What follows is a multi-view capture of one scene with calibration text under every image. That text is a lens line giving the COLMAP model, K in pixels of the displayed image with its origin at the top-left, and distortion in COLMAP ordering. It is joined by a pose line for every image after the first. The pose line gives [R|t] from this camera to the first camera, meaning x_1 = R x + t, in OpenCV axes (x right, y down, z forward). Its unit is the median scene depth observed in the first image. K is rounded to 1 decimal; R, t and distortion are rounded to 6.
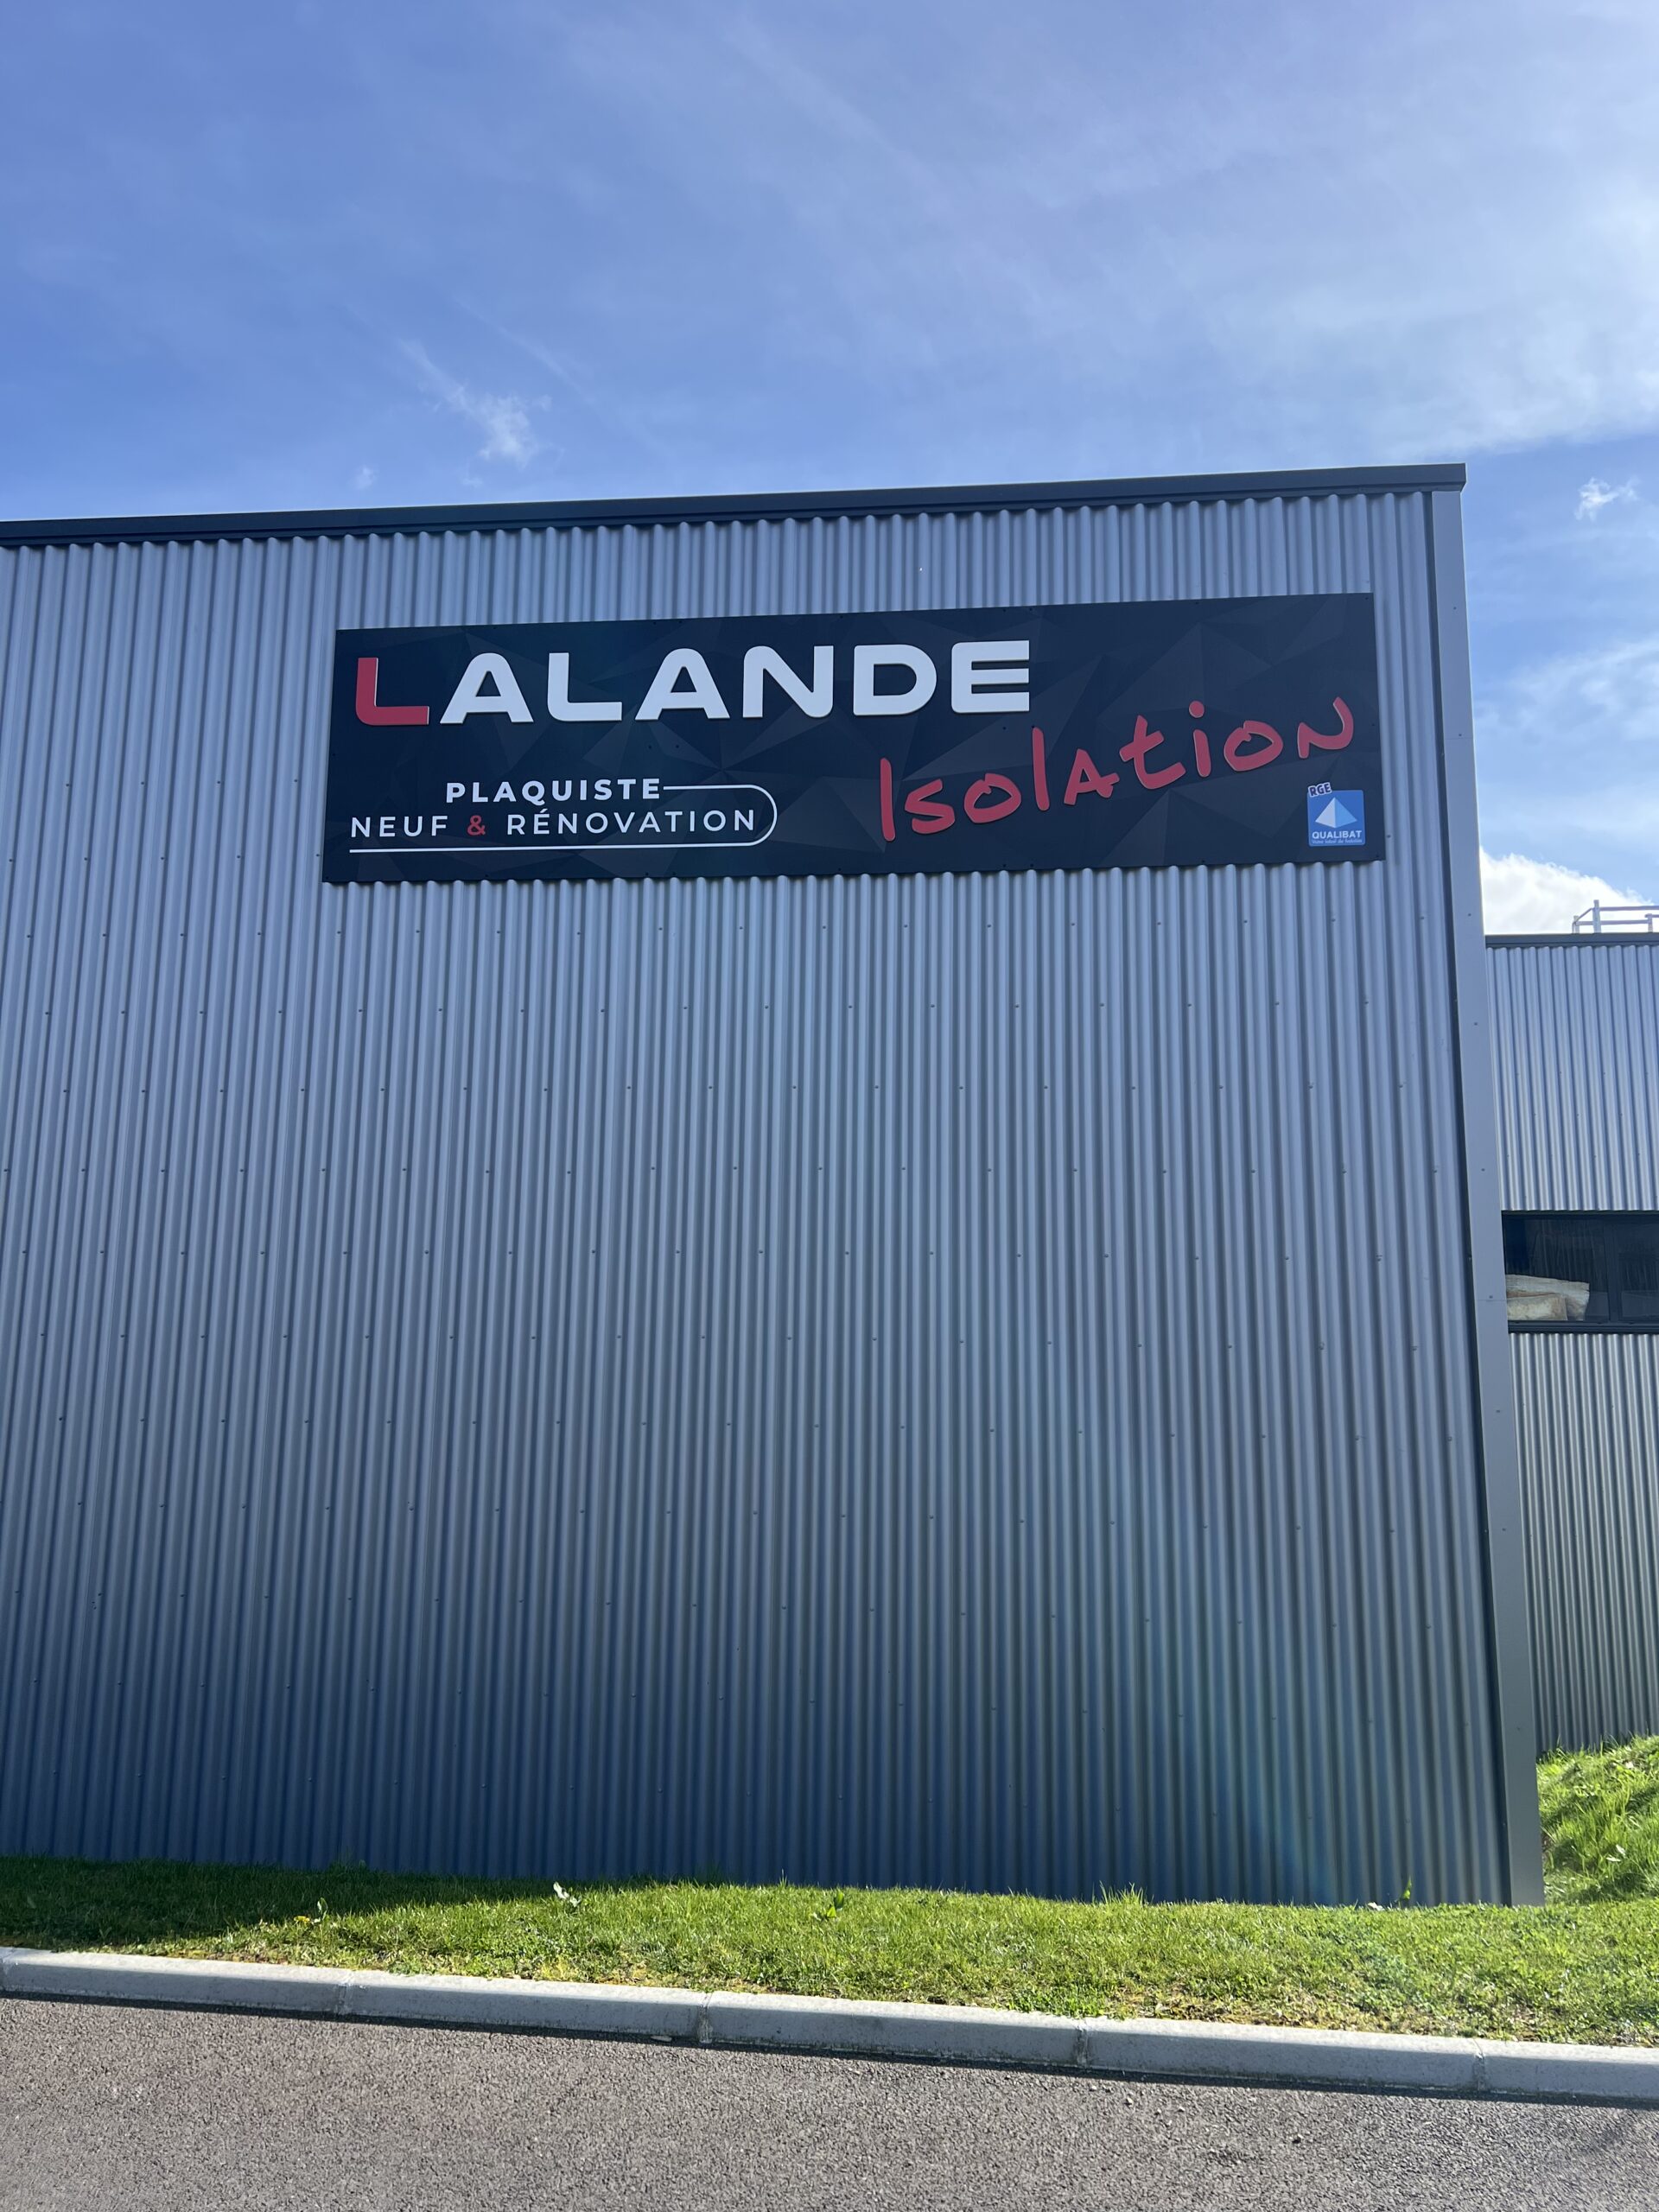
lens RADIAL K [[1625.7, 0, 829.5], [0, 1625.7, 1106.0], [0, 0, 1]] dist [0.190407, -0.370894]
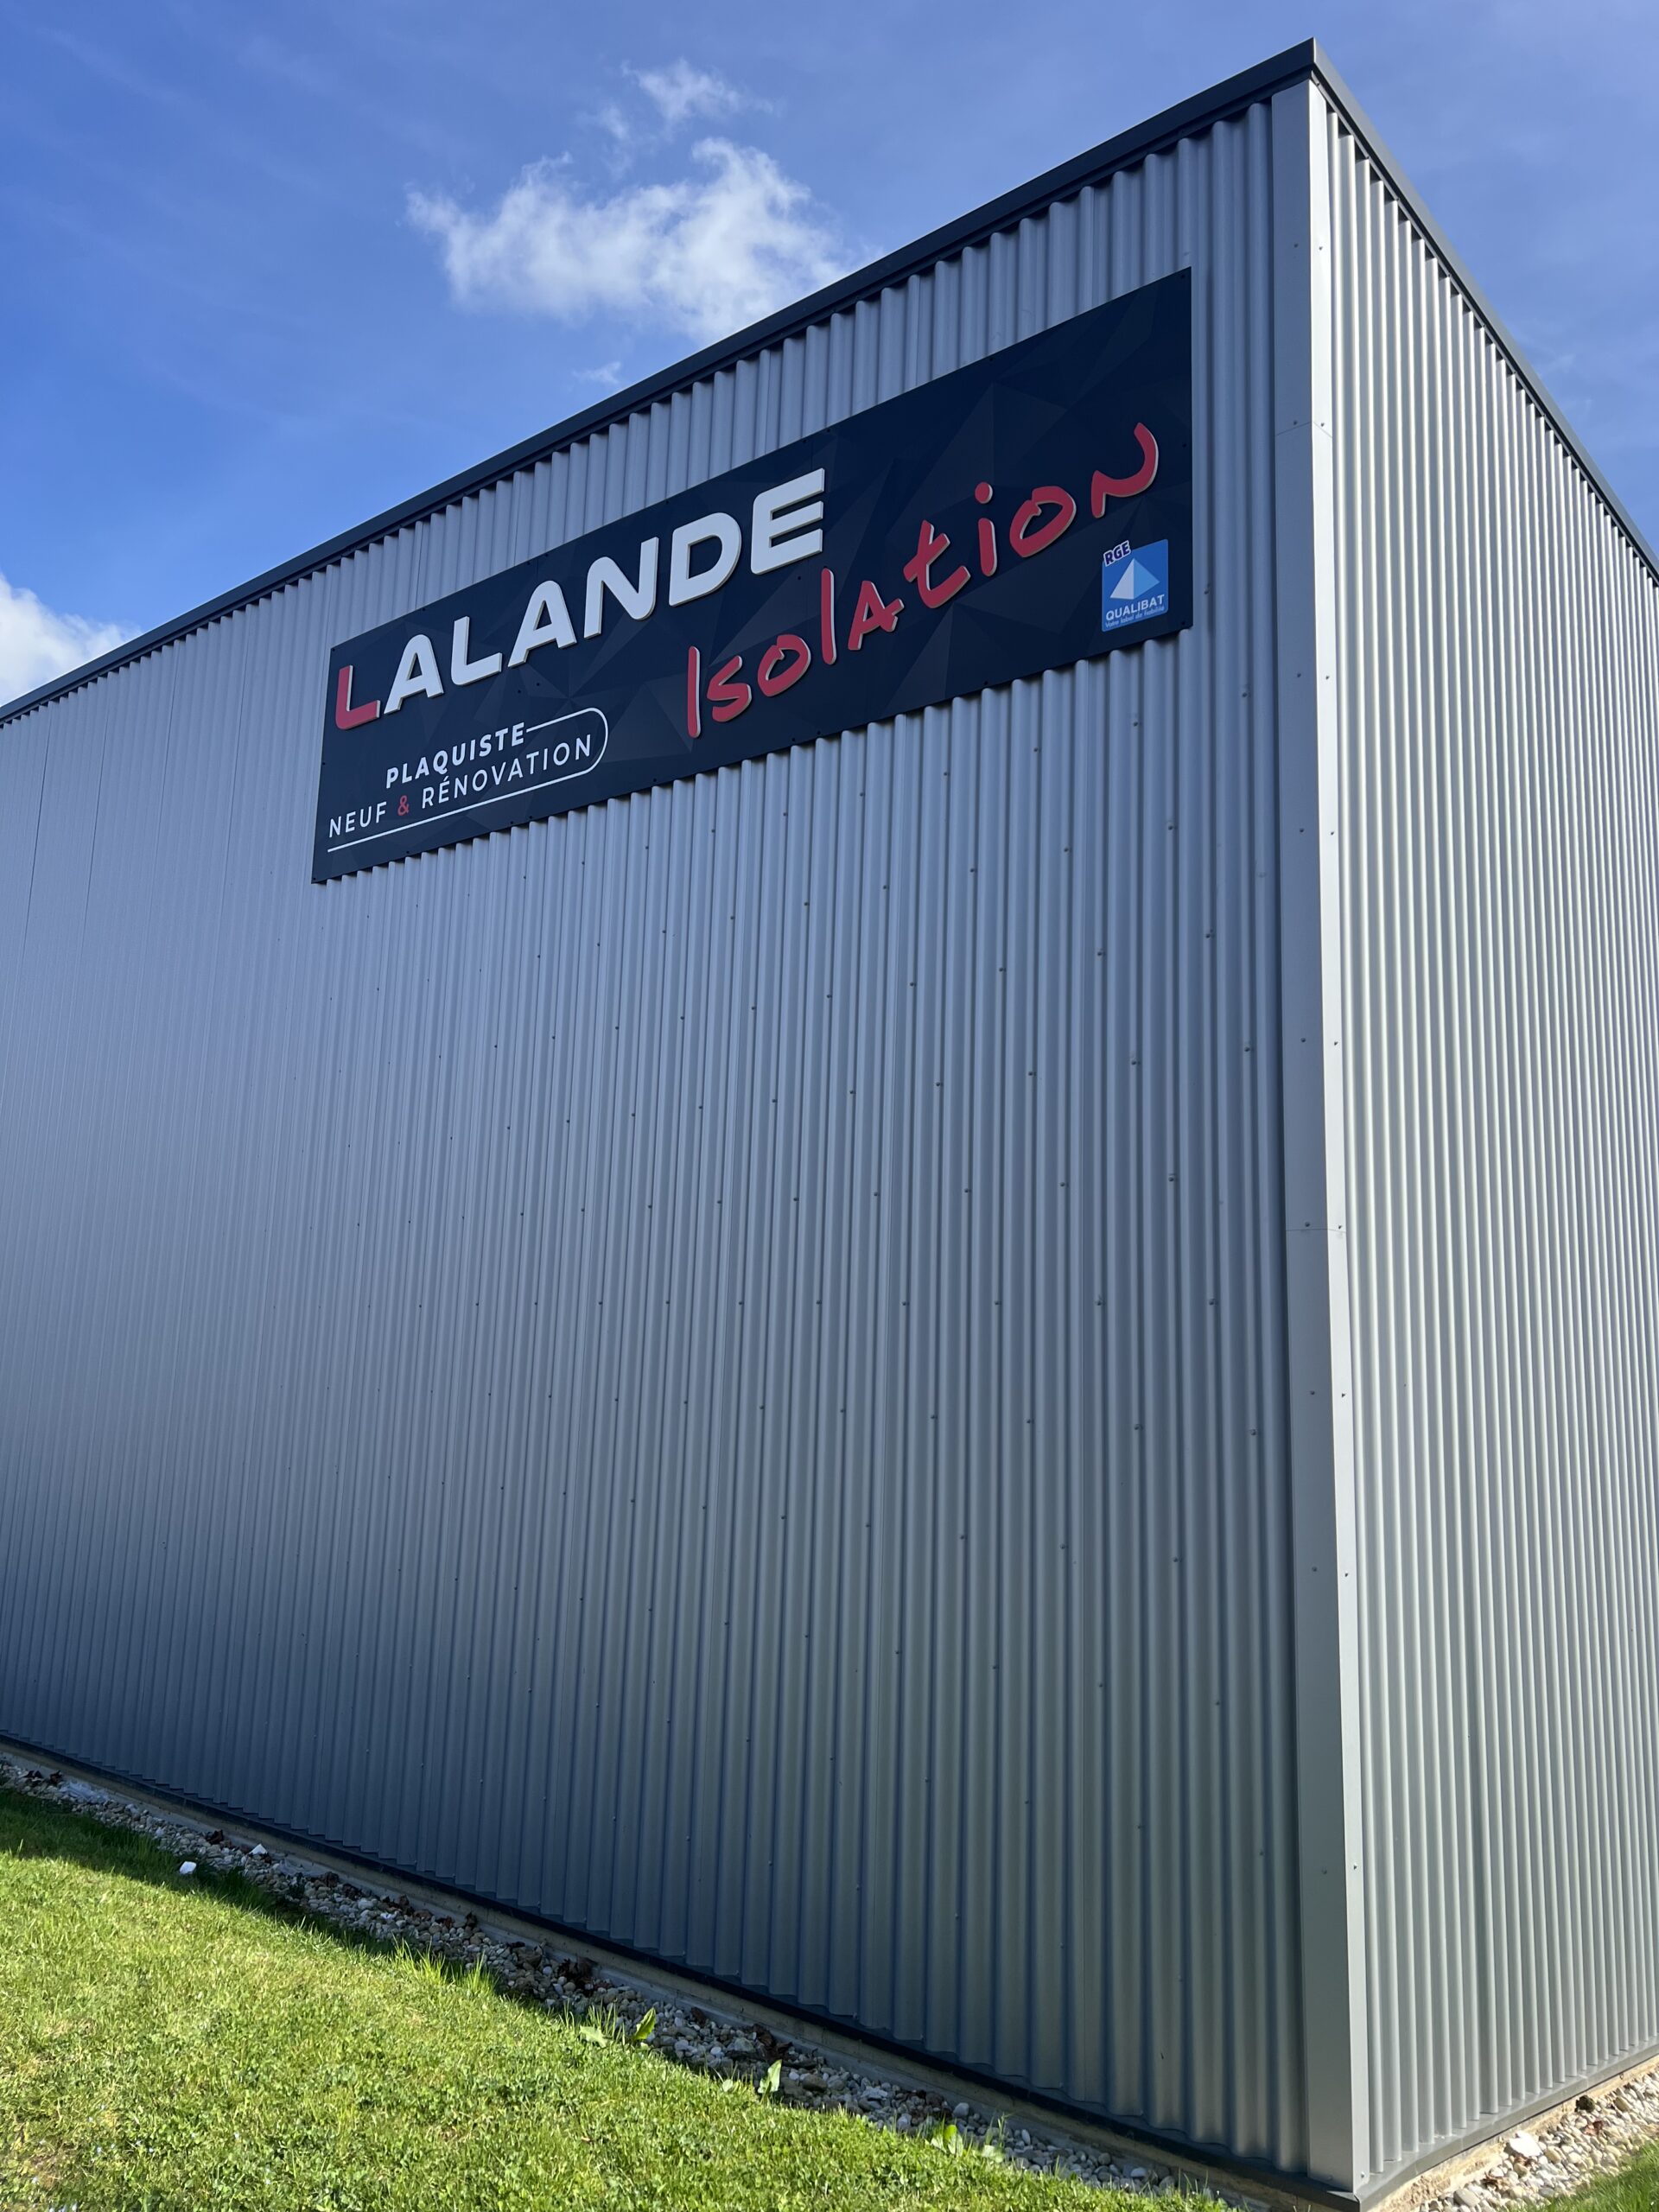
lens RADIAL K [[1625.7, 0, 829.5], [0, 1625.7, 1106.0], [0, 0, 1]] dist [0.190407, -0.370894]
pose [[0.831334, -0.080855, -0.549860, 0.559860], [0.075247, 0.996626, -0.032785, 0.069992], [0.550655, -0.014121, 0.834613, 0.289700]]
